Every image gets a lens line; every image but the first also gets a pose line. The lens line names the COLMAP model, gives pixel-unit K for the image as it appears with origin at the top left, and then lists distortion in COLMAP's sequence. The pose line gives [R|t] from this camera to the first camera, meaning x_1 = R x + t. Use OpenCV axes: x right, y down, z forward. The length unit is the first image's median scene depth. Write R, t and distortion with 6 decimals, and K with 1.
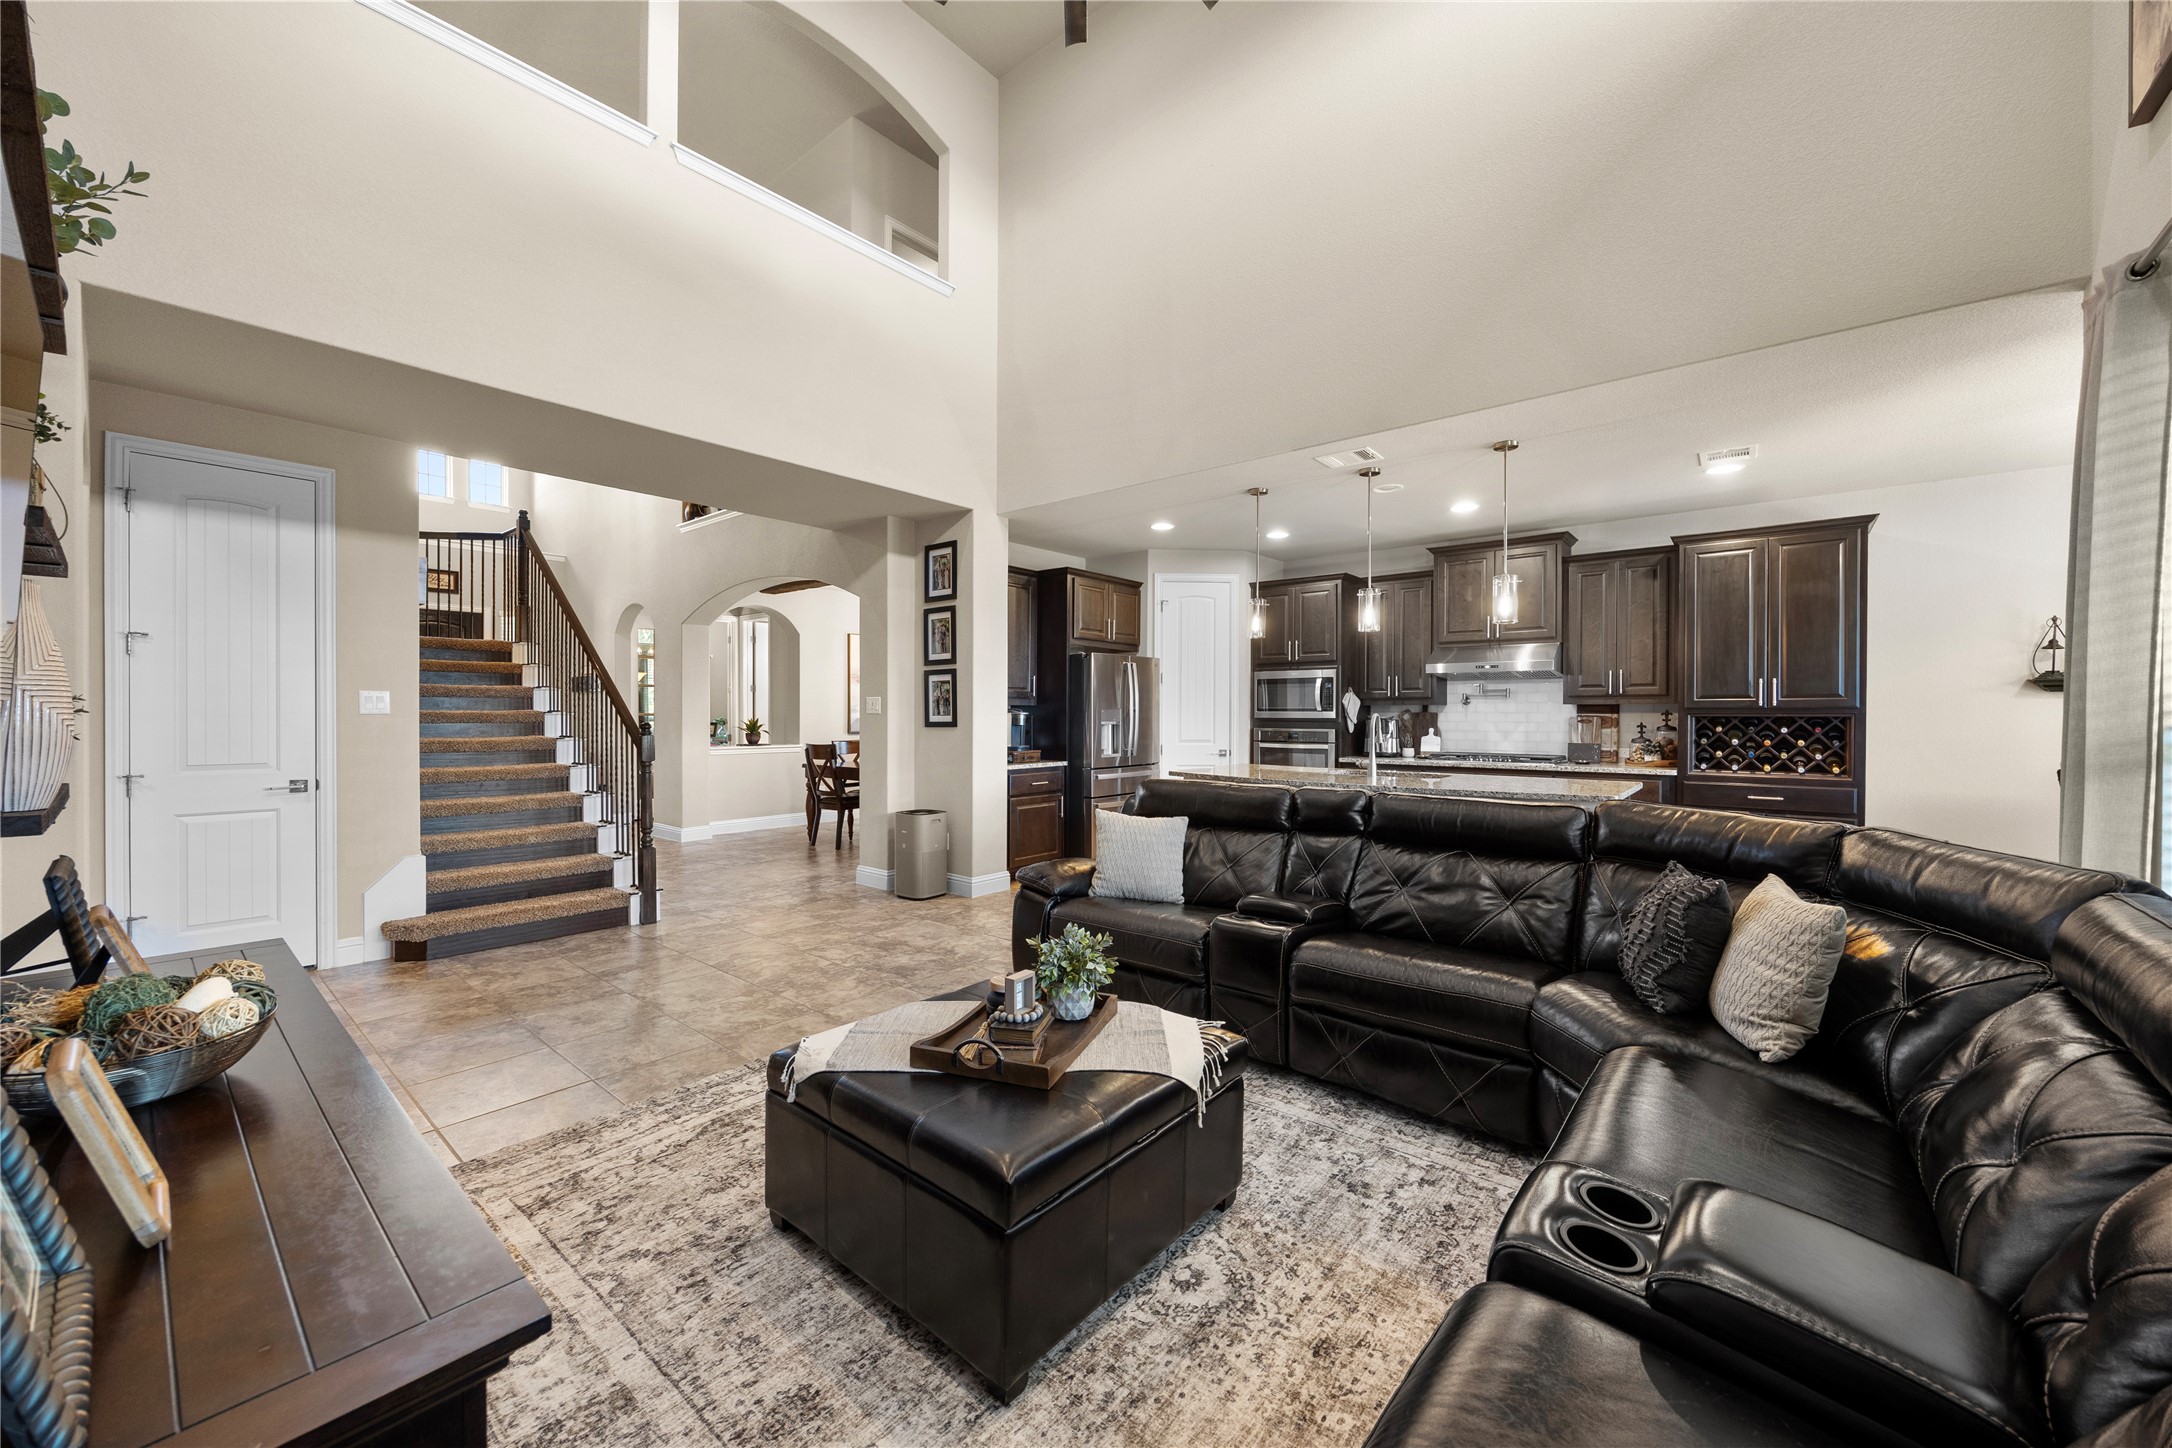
lens RADIAL K [[816.7, 0, 1093.7], [0, 816.7, 717.4], [0, 0, 1]] dist [-0.001264, -0.000190]
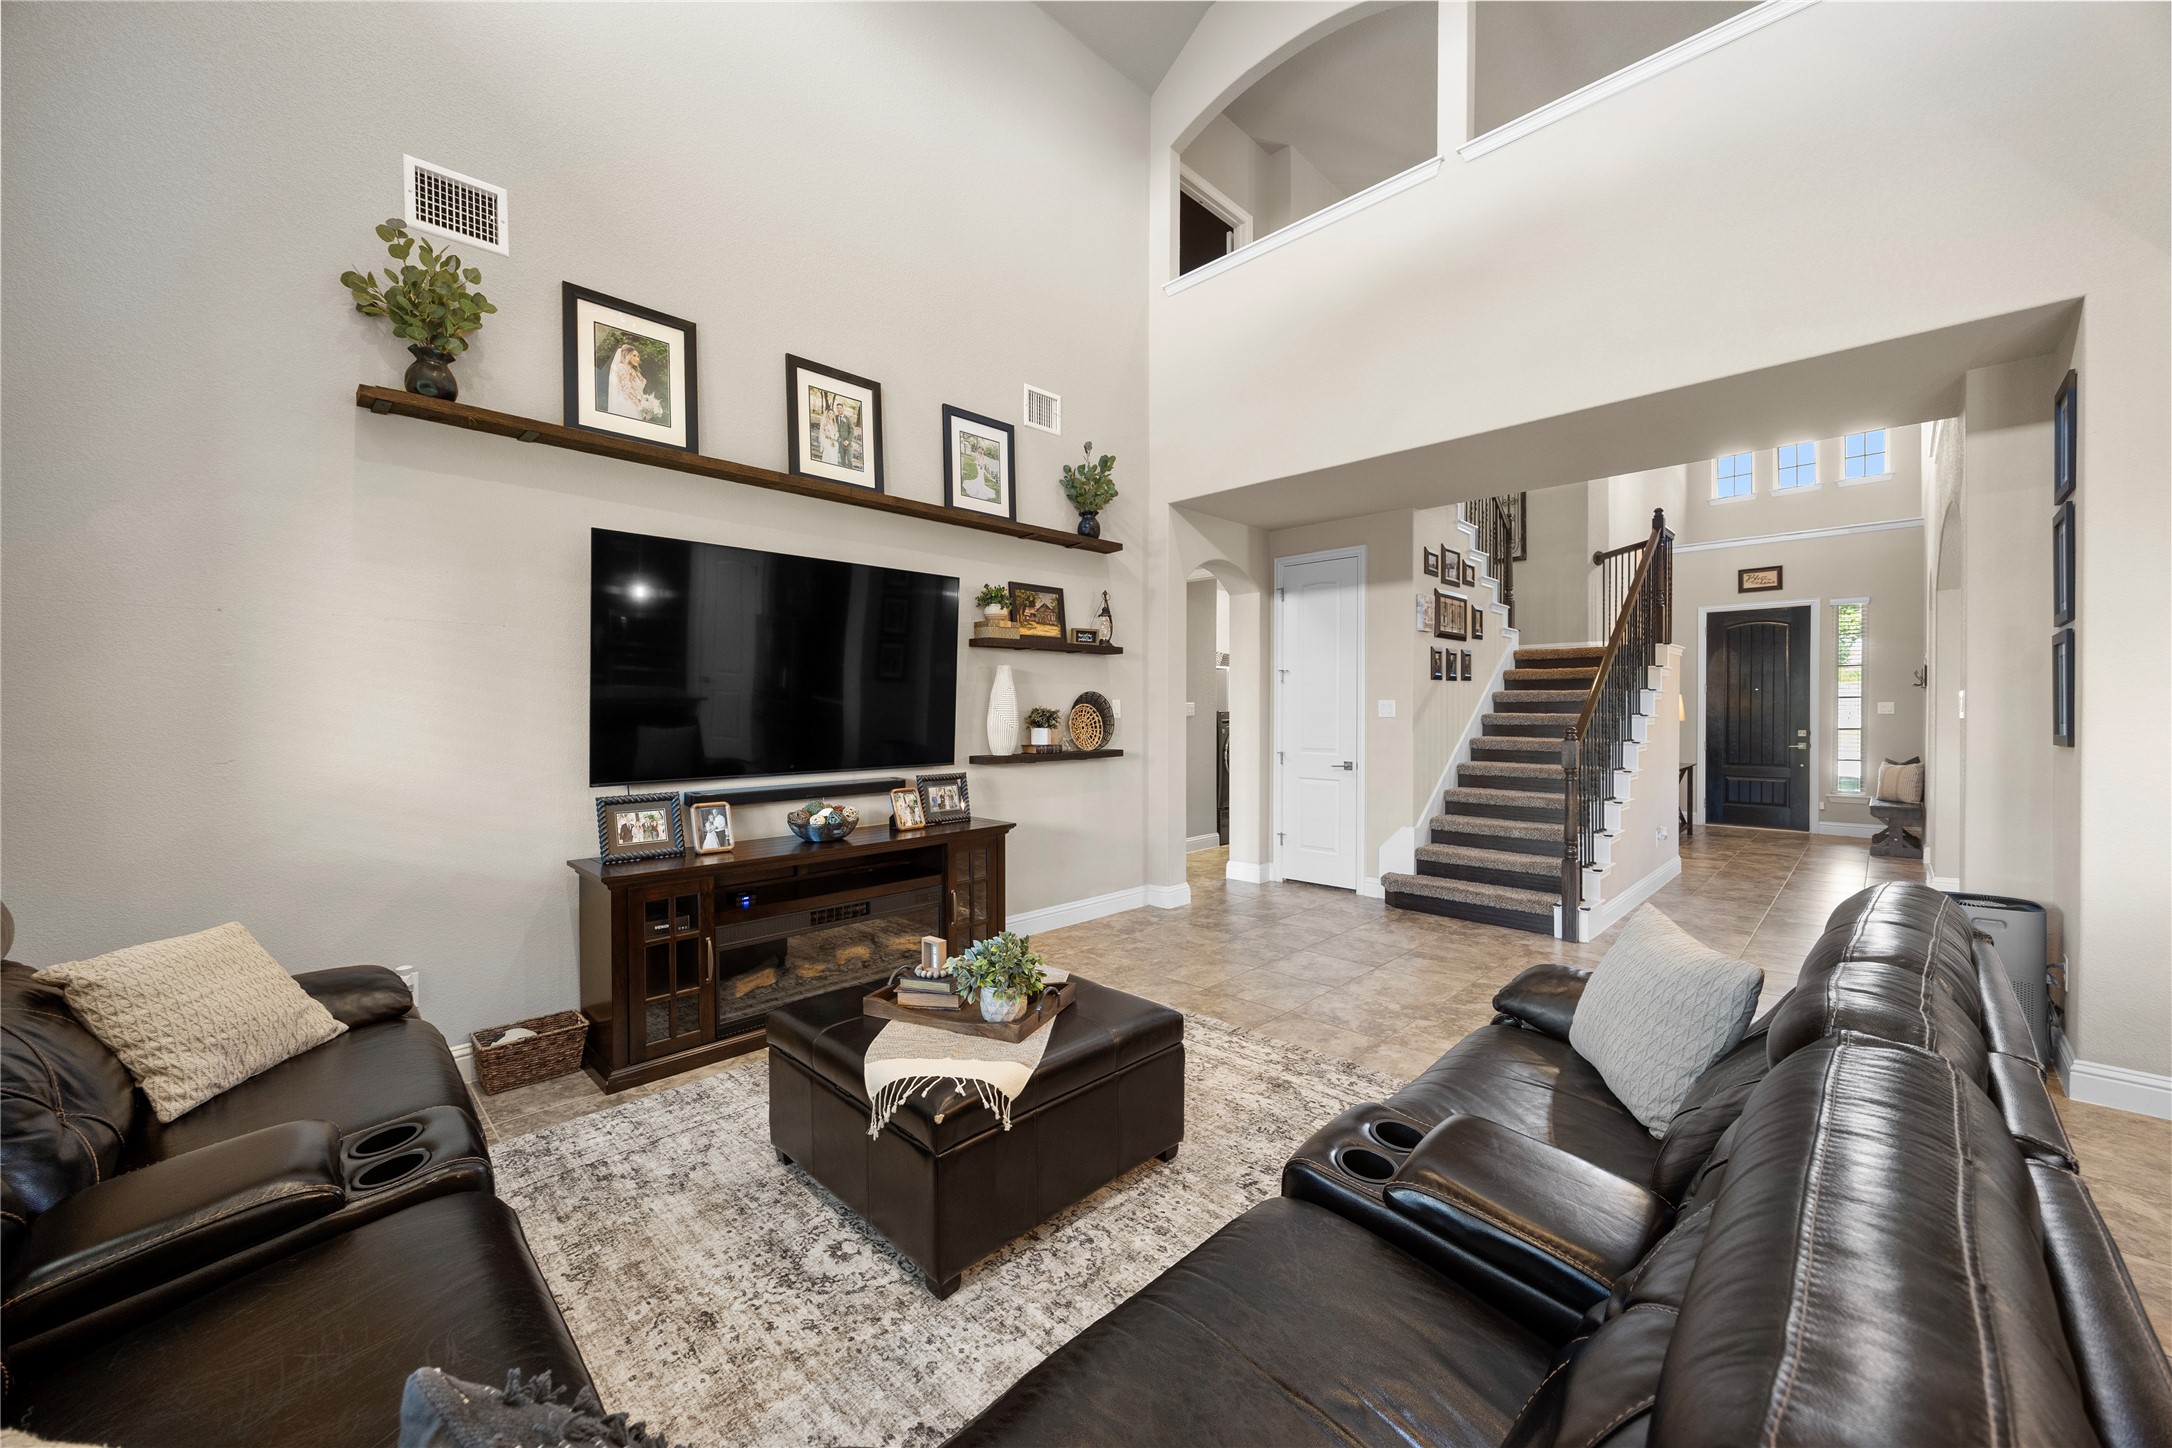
lens RADIAL K [[816.7, 0, 1093.7], [0, 816.7, 717.4], [0, 0, 1]] dist [-0.001264, -0.000190]
pose [[-0.078279, 0.006449, -0.996911, 1.091201], [-0.005357, 0.999962, 0.006890, -0.023073], [0.996917, 0.005880, -0.078242, 1.327289]]
